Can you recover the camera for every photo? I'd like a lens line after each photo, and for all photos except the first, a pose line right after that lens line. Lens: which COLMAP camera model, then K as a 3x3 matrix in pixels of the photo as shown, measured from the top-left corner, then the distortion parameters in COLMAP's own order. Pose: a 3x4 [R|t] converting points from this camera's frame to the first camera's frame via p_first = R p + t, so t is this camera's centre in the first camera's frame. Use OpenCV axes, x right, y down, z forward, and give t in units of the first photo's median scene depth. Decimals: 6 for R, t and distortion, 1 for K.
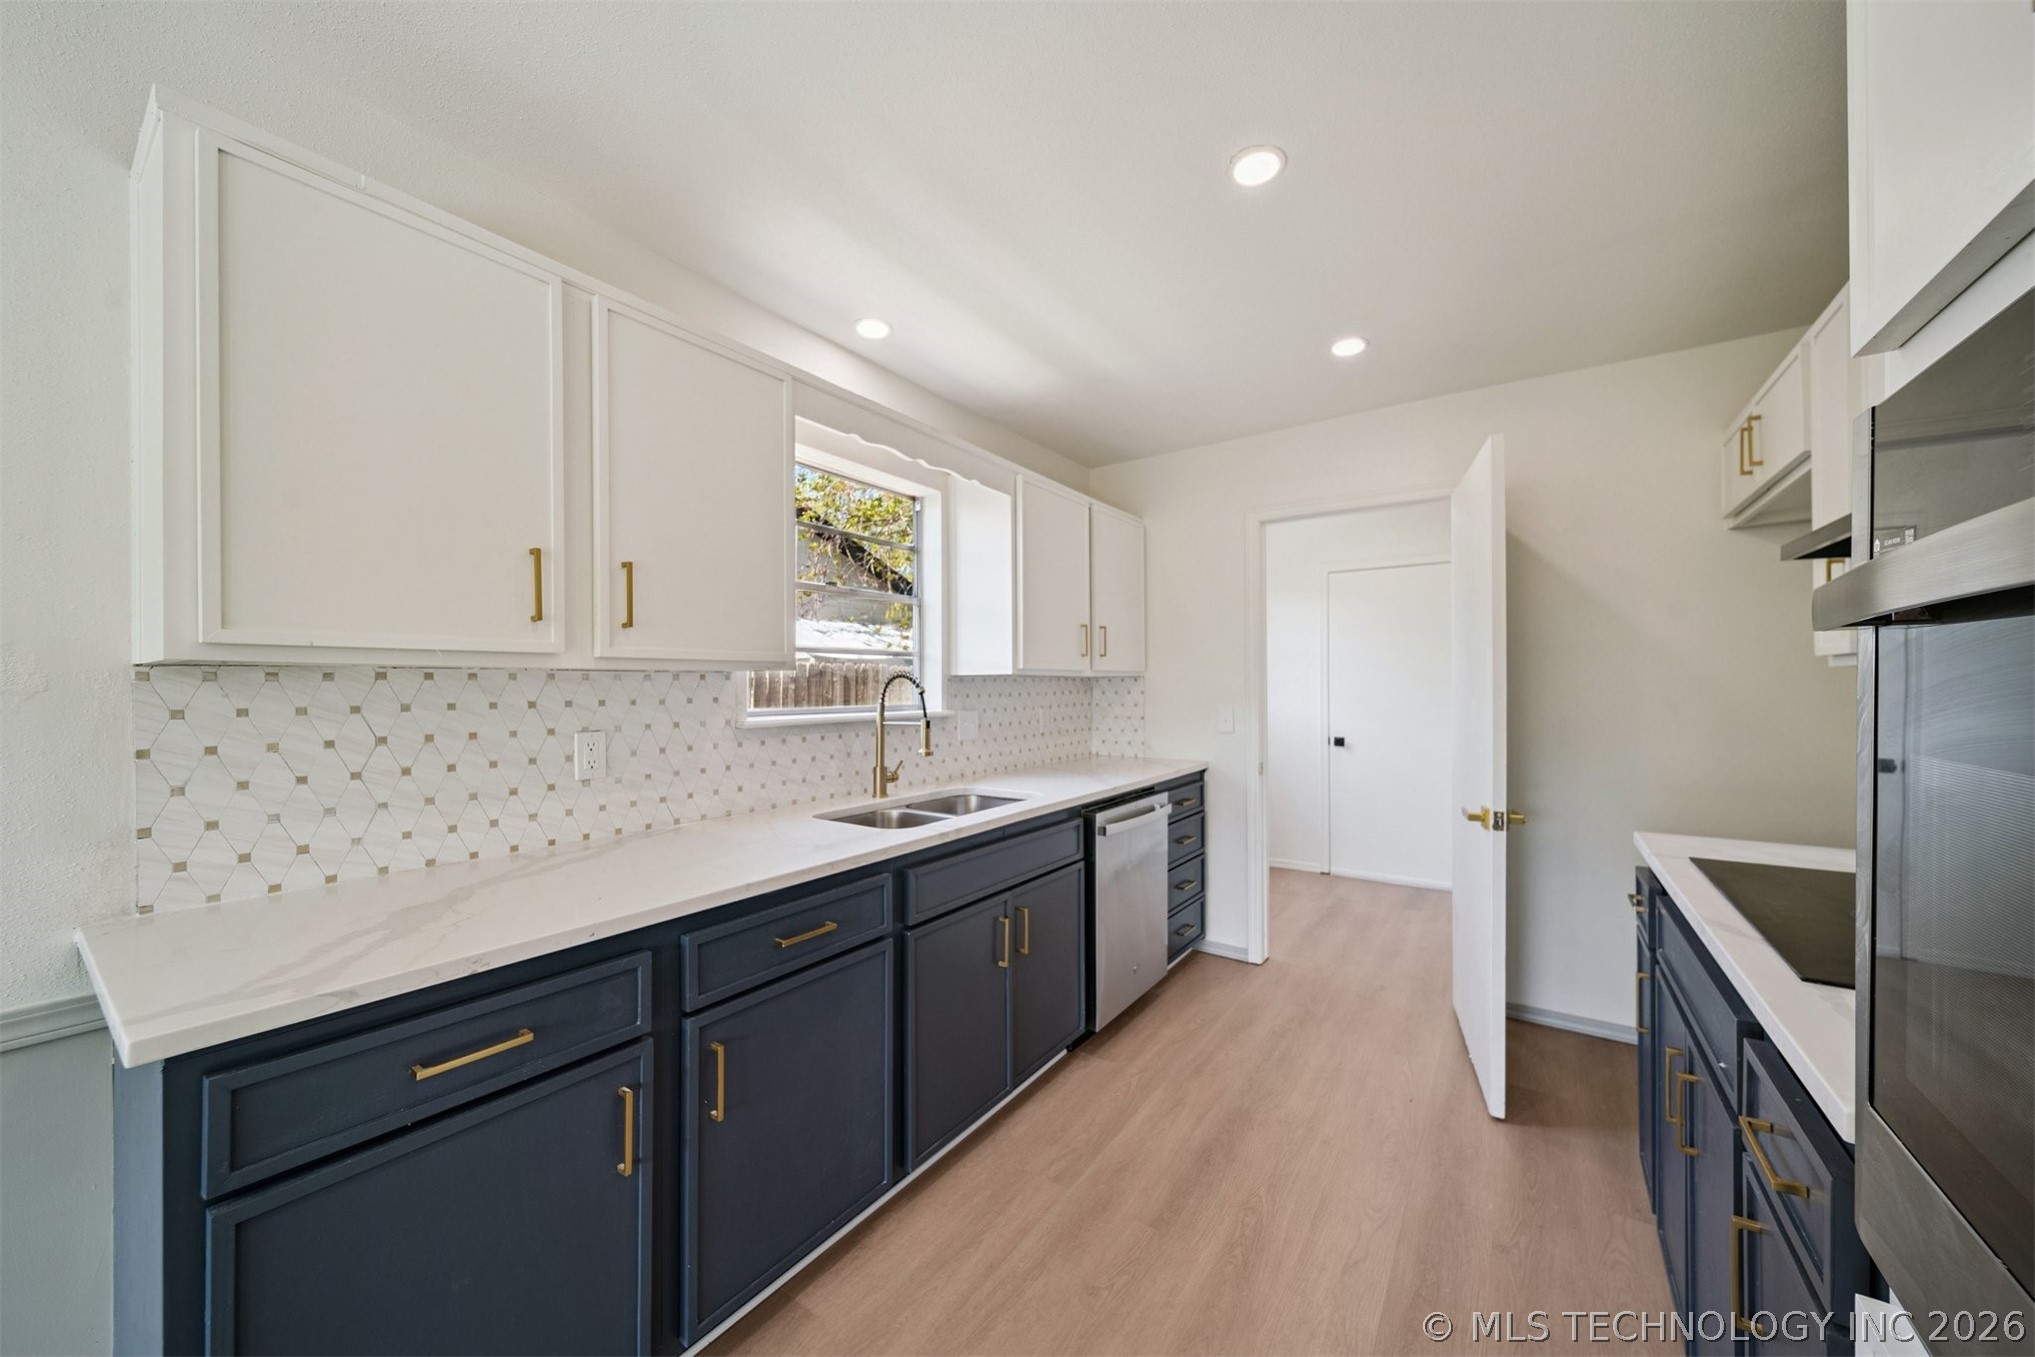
lens RADIAL K [[715.5, 0, 1018.3], [0, 715.5, 678.6], [0, 0, 1]] dist [0.001509, -0.001301]
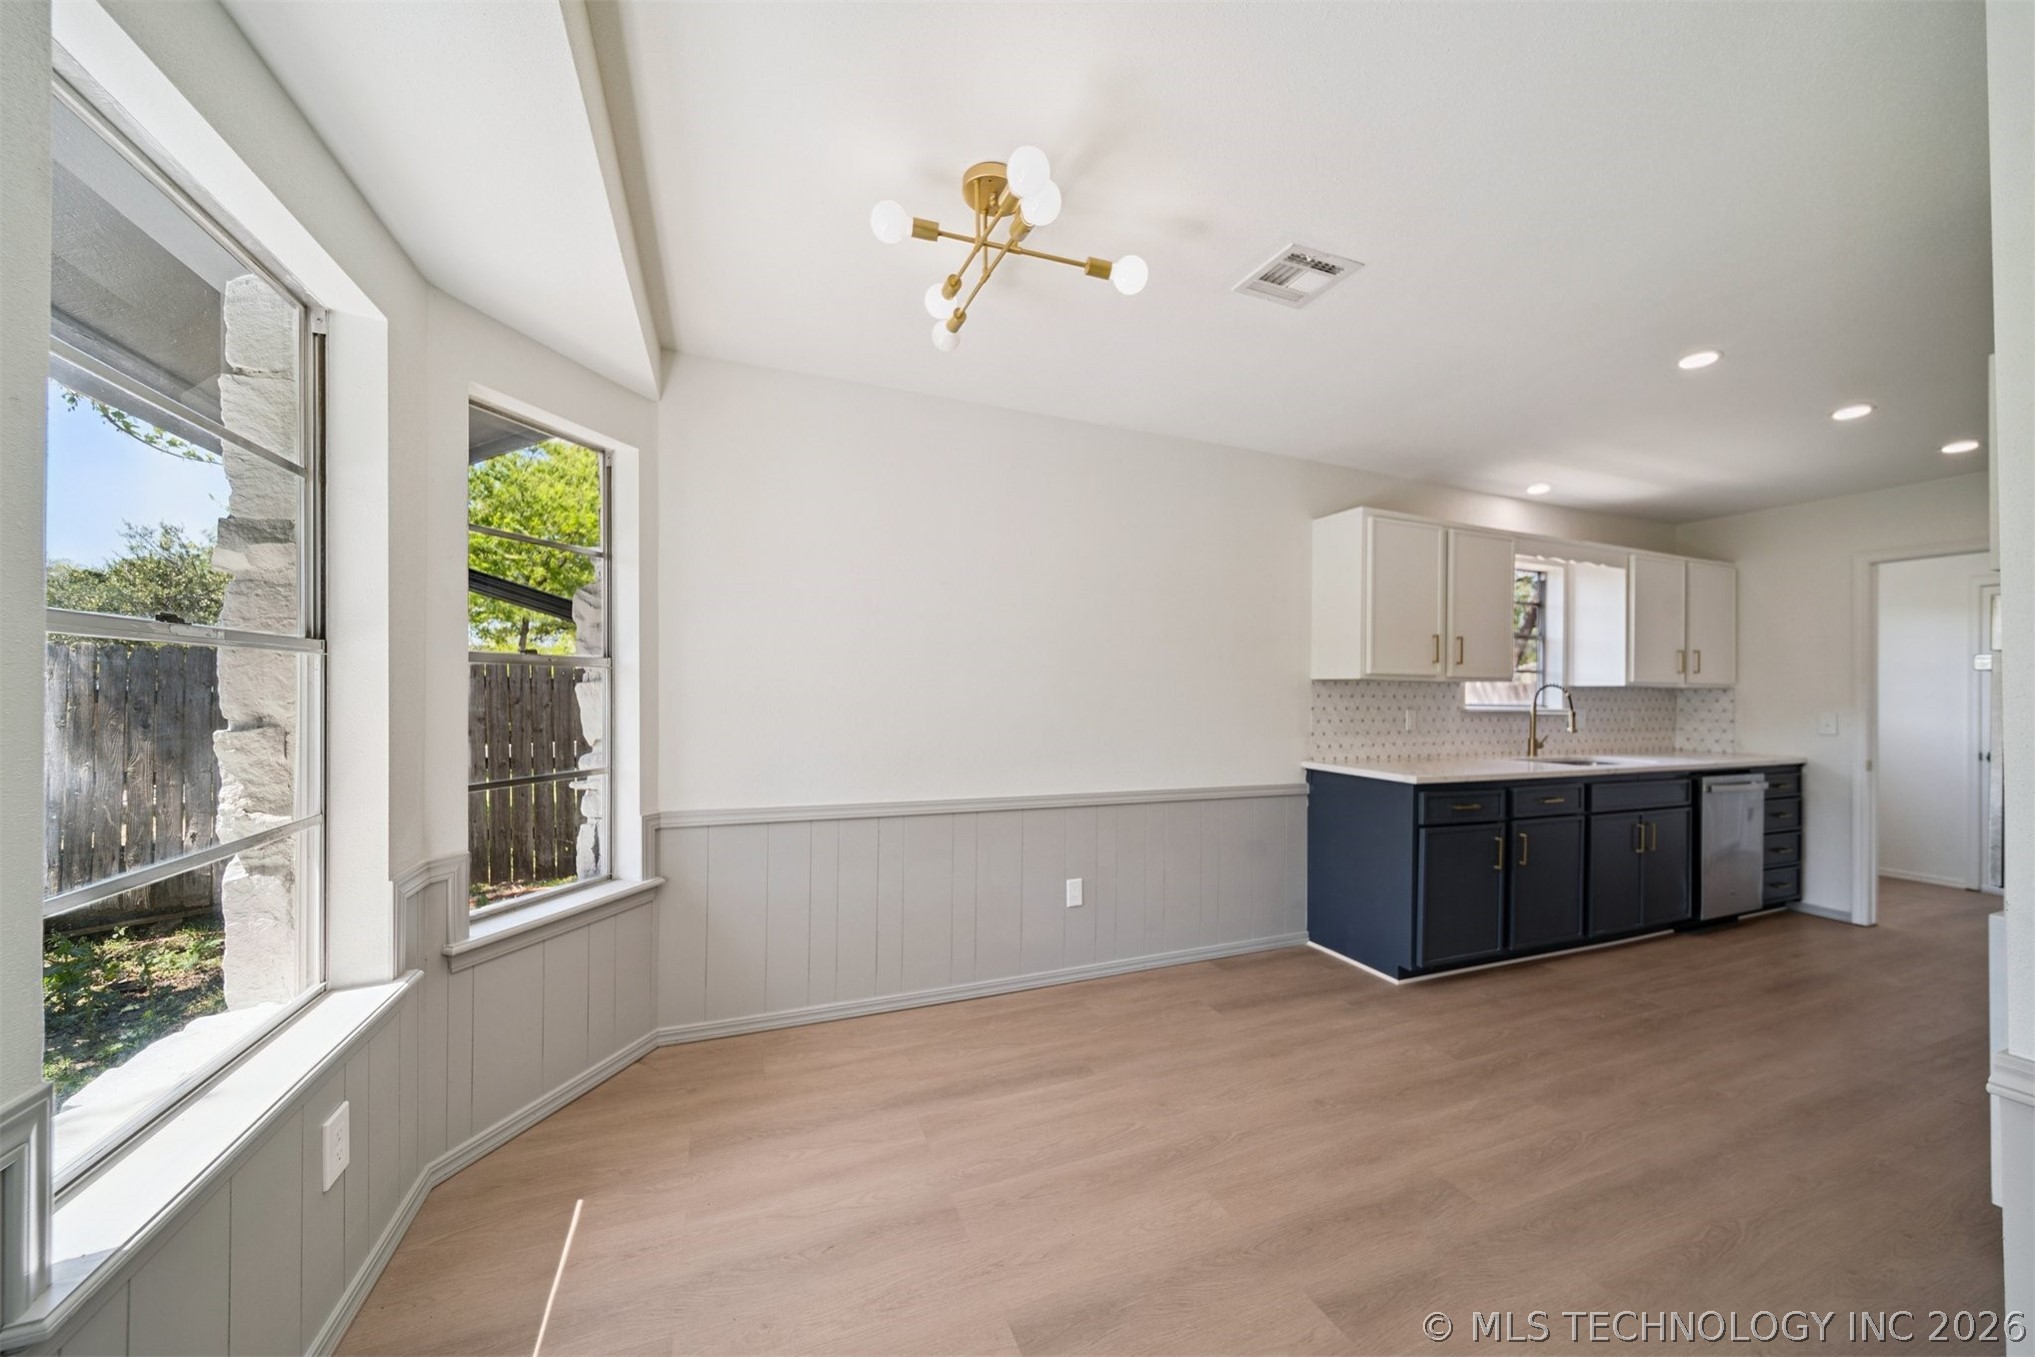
lens RADIAL K [[715.5, 0, 1017.7], [0, 715.5, 683.3], [0, 0, 1]] dist [0.001509, -0.001301]
pose [[0.840616, 0.009904, -0.541542, -0.271435], [-0.012194, 0.999925, -0.000641, 0.006380], [0.541495, 0.007142, 0.840674, -0.991616]]
